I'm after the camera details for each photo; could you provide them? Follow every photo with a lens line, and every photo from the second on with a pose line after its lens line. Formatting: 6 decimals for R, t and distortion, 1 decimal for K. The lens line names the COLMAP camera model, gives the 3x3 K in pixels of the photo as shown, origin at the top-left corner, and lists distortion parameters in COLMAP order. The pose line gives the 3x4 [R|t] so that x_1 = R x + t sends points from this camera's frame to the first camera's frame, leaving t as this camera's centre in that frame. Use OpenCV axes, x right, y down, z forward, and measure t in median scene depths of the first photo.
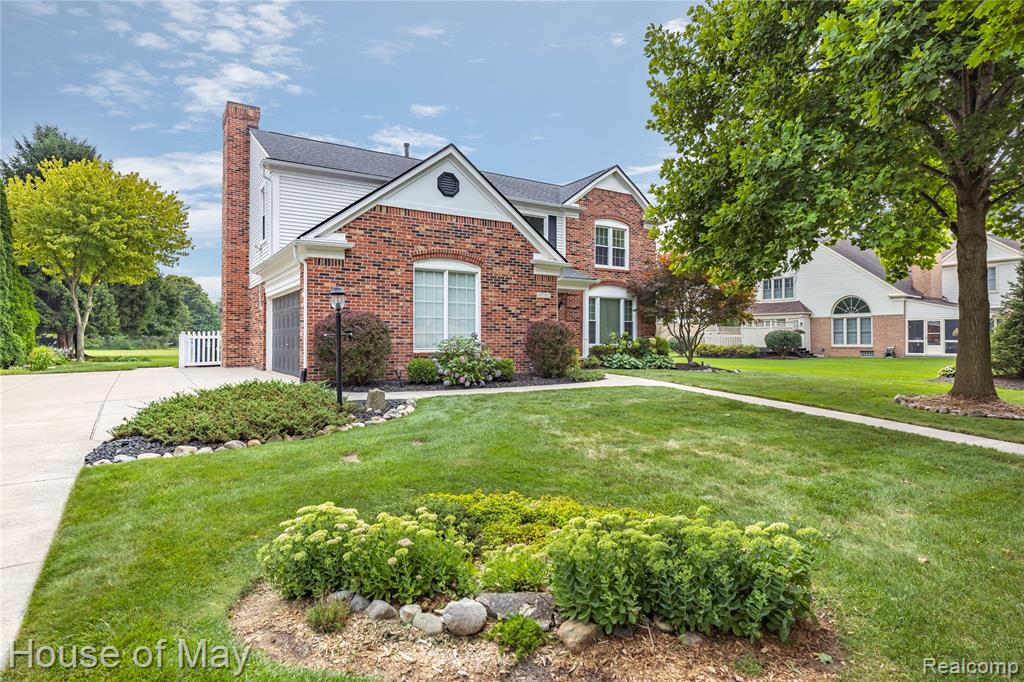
lens RADIAL K [[560.8, 0, 508.6], [0, 560.8, 346.0], [0, 0, 1]] dist [-0.005353, 0.006560]
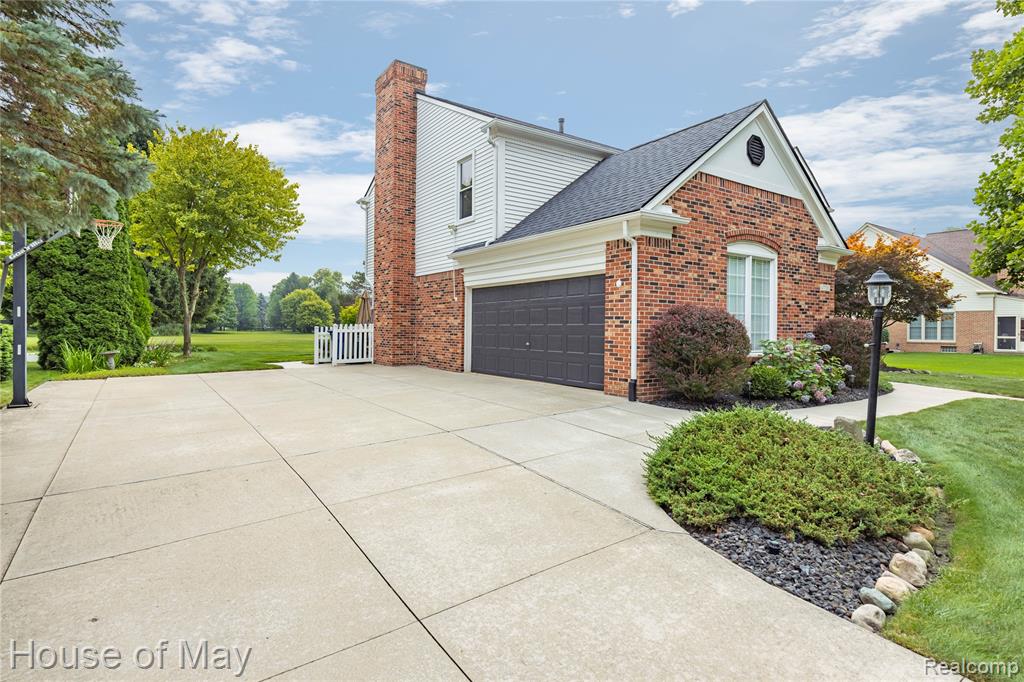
lens RADIAL K [[523.9, 0, 502.8], [0, 523.9, 338.8], [0, 0, 1]] dist [-0.003690, 0.003467]
pose [[0.999578, 0.008673, 0.027721, -0.448700], [-0.008944, 0.999913, 0.009650, -0.017175], [-0.027635, -0.009894, 0.999569, 0.226179]]
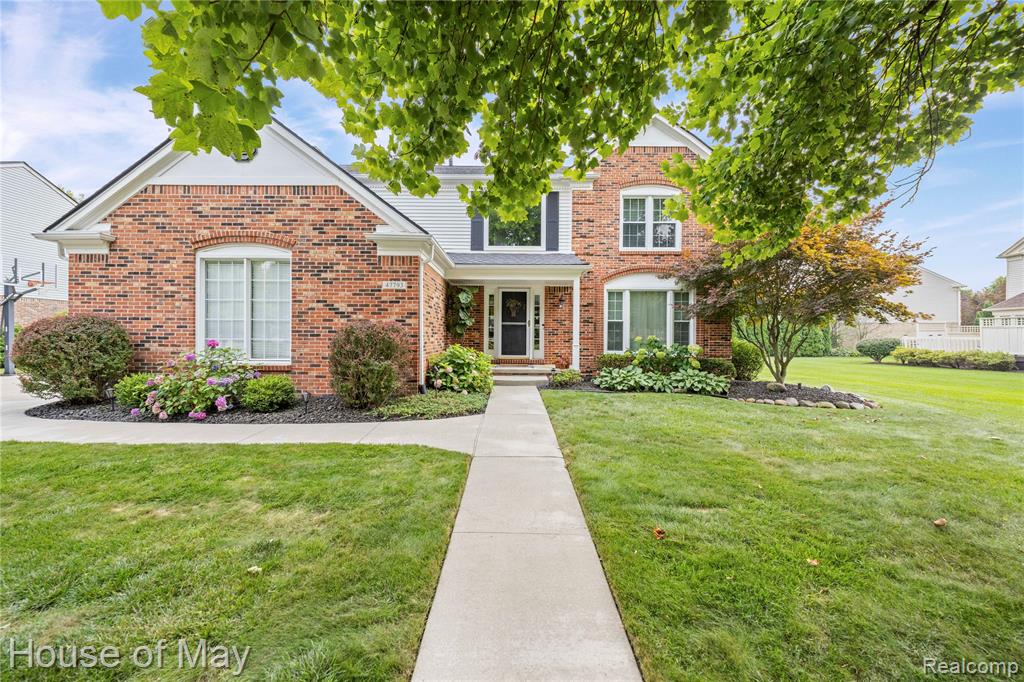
lens RADIAL K [[380.8, 0, 510.0], [0, 380.8, 345.0], [0, 0, 1]] dist [0.000955, -0.000254]
pose [[0.844074, 0.017615, -0.535938, 0.441981], [-0.011992, 0.999830, 0.013974, -0.025096], [0.536093, -0.005368, 0.844142, 0.687213]]
